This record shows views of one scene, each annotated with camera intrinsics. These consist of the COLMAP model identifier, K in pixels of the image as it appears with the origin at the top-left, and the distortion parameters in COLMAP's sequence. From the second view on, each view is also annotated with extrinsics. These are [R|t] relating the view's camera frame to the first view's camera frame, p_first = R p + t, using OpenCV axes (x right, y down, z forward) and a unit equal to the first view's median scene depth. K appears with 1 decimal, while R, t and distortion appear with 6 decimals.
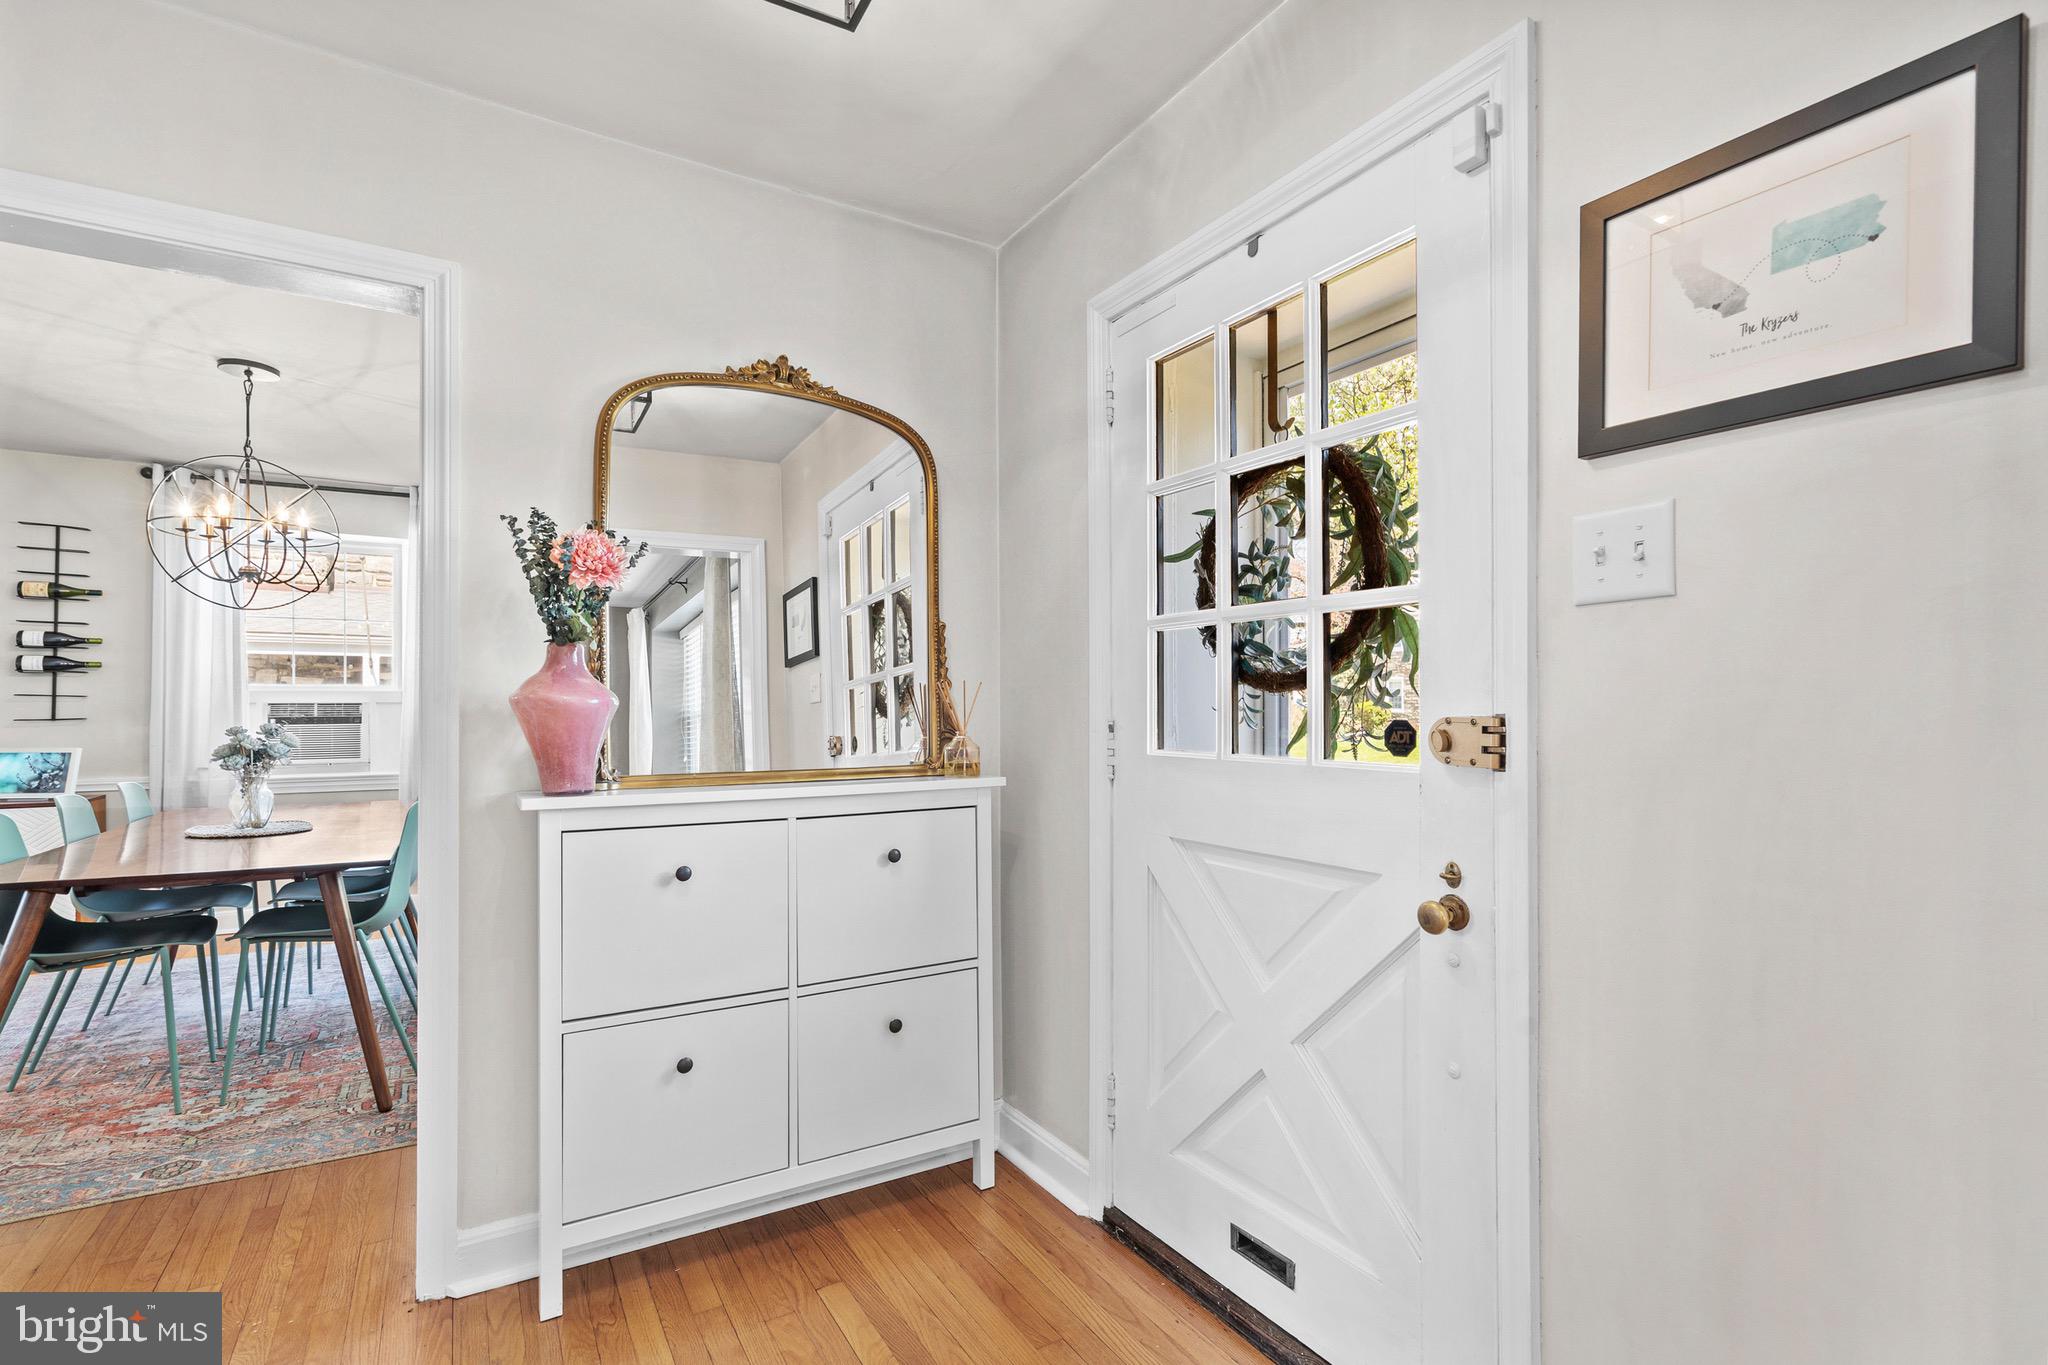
lens RADIAL K [[941.8, 0, 1027.5], [0, 941.8, 704.0], [0, 0, 1]] dist [-0.001632, 0.001397]
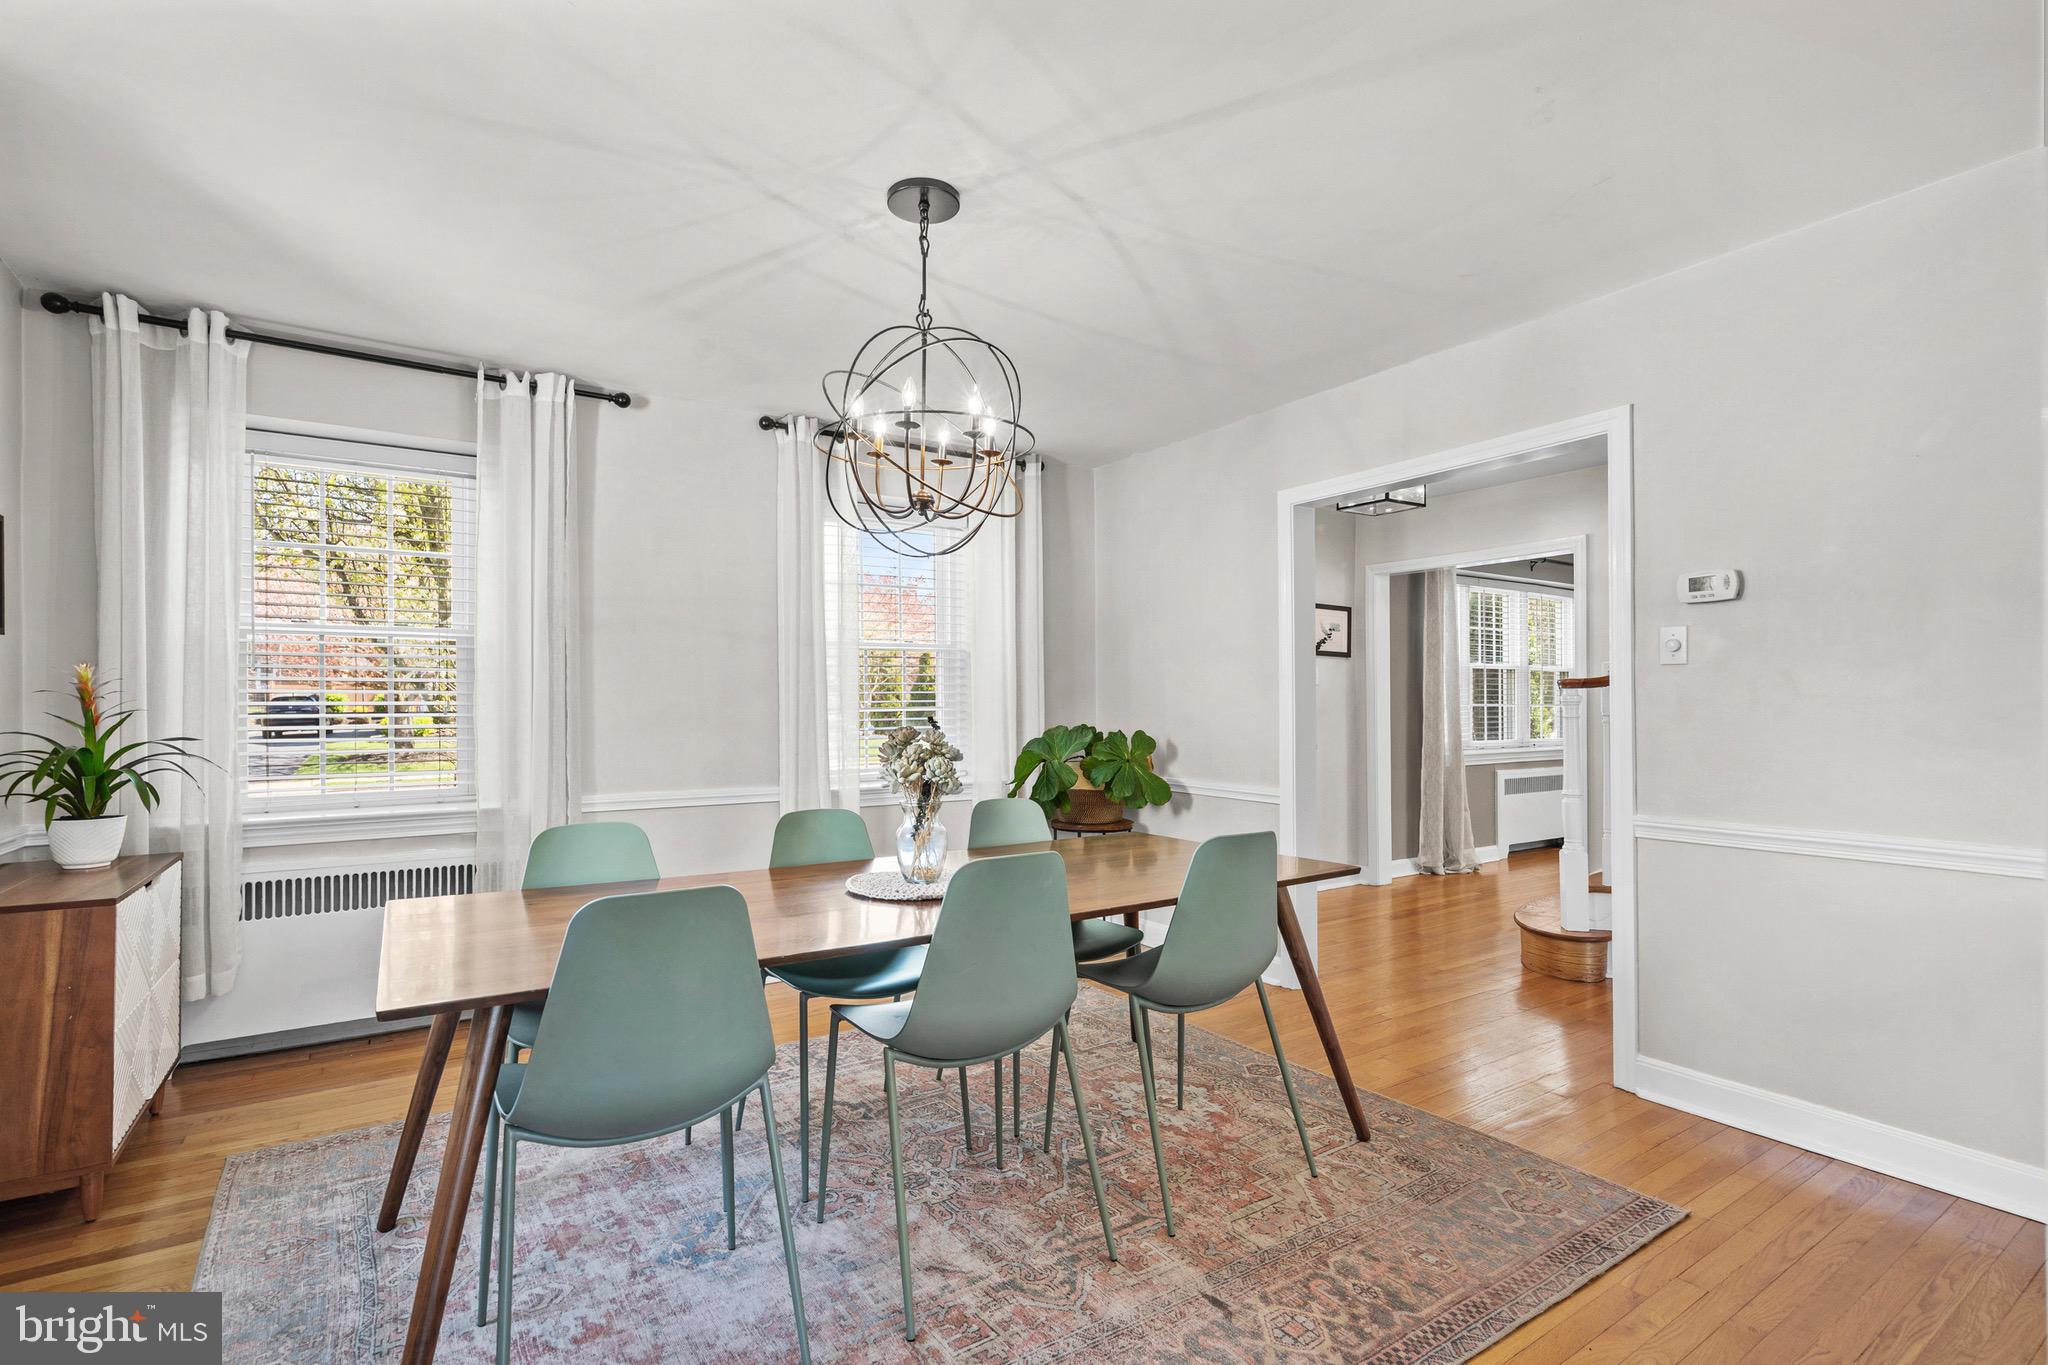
lens RADIAL K [[941.8, 0, 1004.7], [0, 941.8, 709.1], [0, 0, 1]] dist [-0.001632, 0.001397]
pose [[-0.026348, -0.000490, 0.999653, -1.174358], [-0.003744, 0.999993, 0.000391, 0.006067], [-0.999646, -0.003732, -0.026350, 0.750962]]
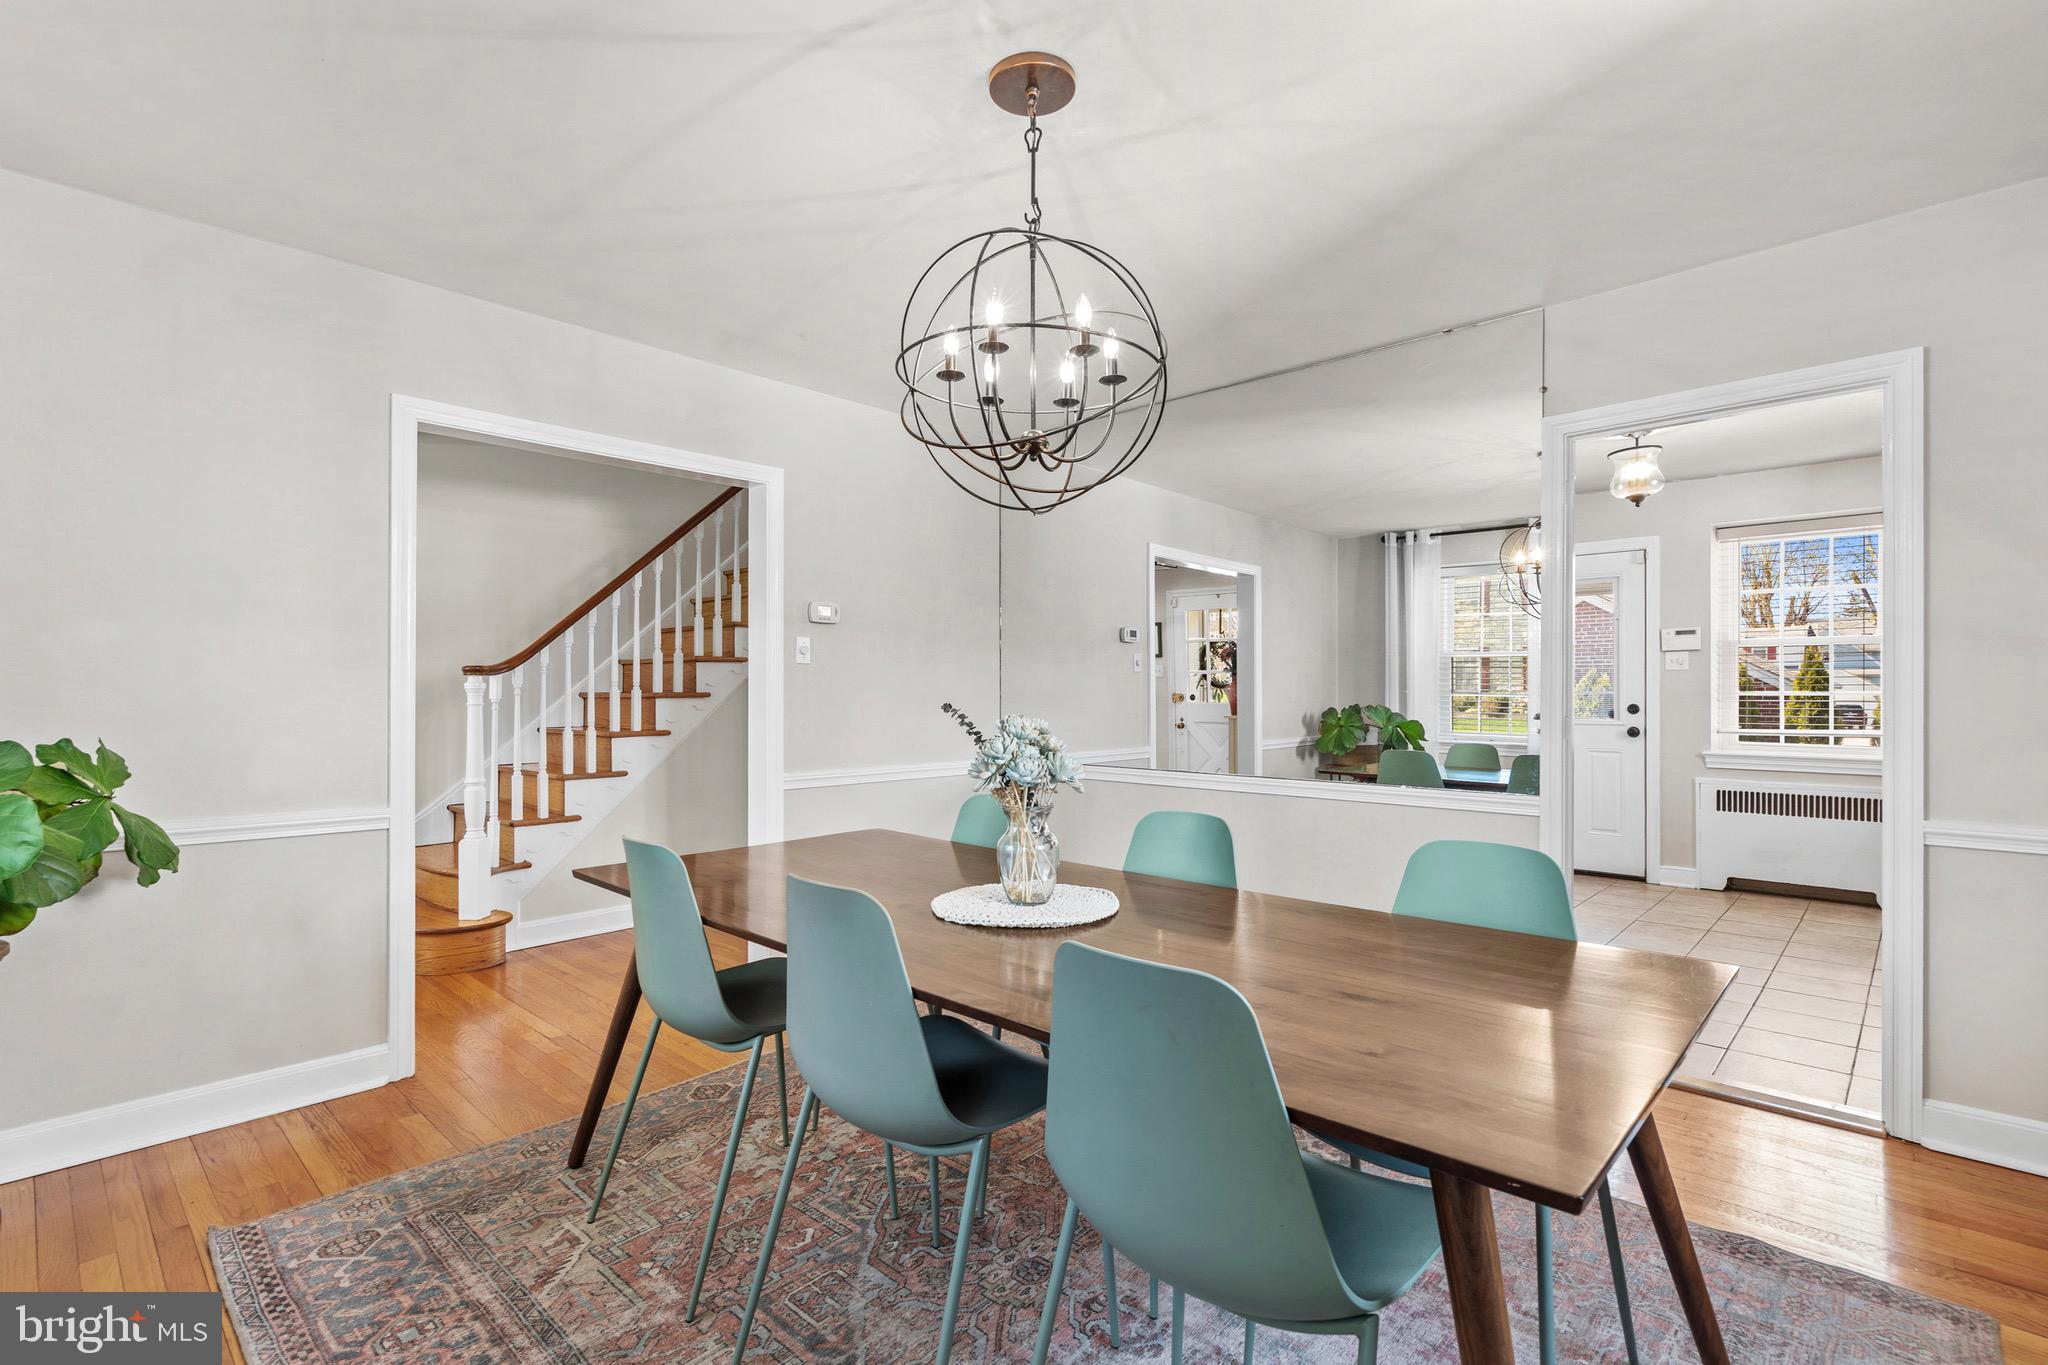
lens RADIAL K [[941.8, 0, 1031.0], [0, 941.8, 696.0], [0, 0, 1]] dist [-0.001632, 0.001397]
pose [[-0.961861, 0.001651, -0.273535, -0.528543], [0.002352, 0.999995, -0.002236, 0.008712], [0.273530, -0.002794, -0.961859, 1.202193]]
